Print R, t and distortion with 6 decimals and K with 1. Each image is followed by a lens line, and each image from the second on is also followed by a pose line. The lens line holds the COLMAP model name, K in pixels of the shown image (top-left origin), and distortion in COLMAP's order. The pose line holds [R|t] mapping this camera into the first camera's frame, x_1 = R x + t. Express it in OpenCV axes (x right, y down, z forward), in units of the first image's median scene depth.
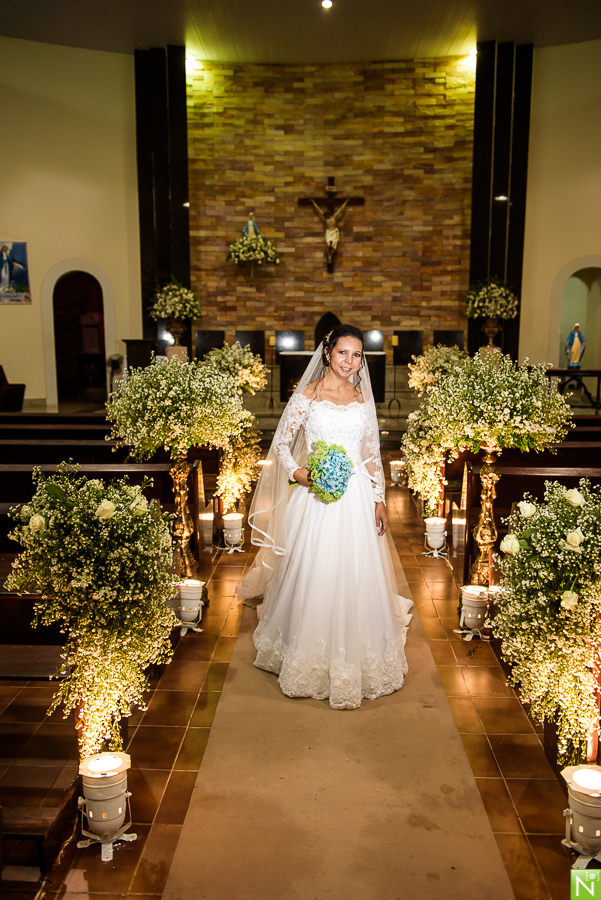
lens RADIAL K [[722.7, 0, 300.5], [0, 722.7, 450.0], [0, 0, 1]] dist [-0.009229, -0.001792]
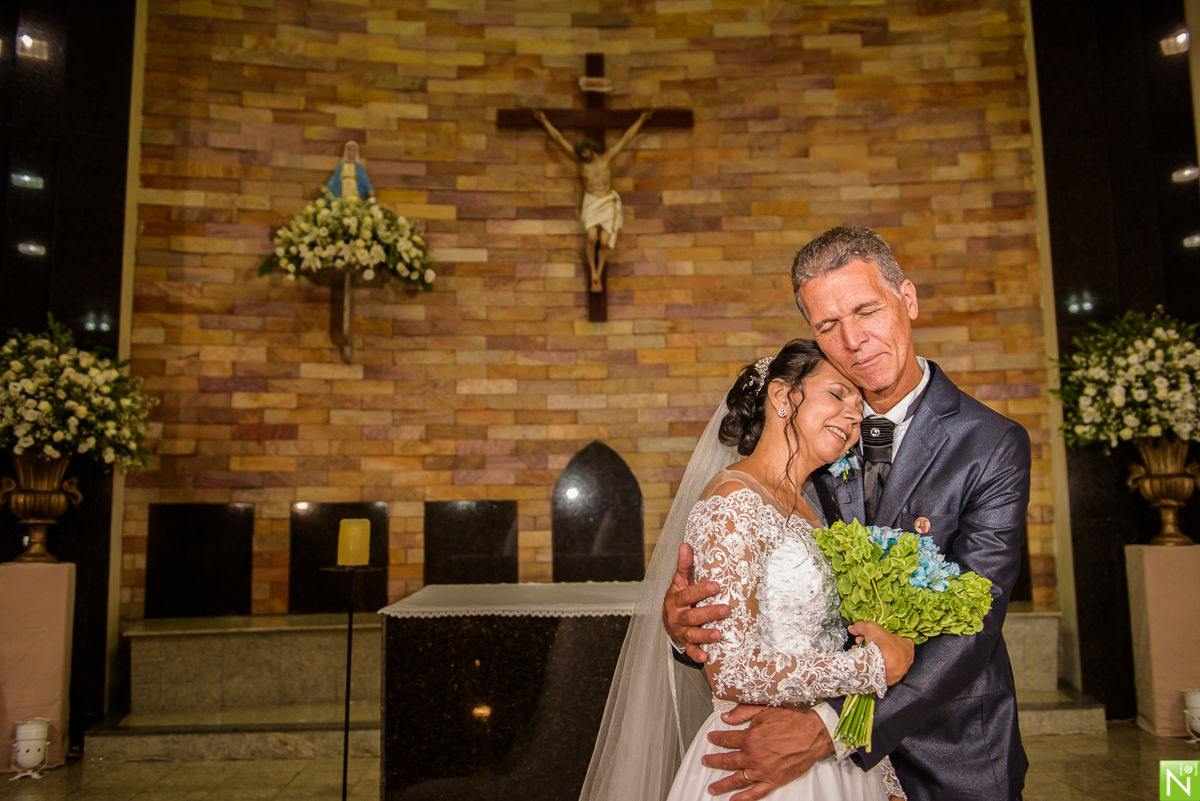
lens RADIAL K [[963.7, 0, 600.0], [0, 963.7, 400.5], [0, 0, 1]] dist [-0.009229, -0.001792]
pose [[0.996265, -0.004585, 0.086226, 0.004935], [0.028352, 0.960597, -0.276497, -0.093124], [-0.081561, 0.277909, 0.957139, 0.604133]]
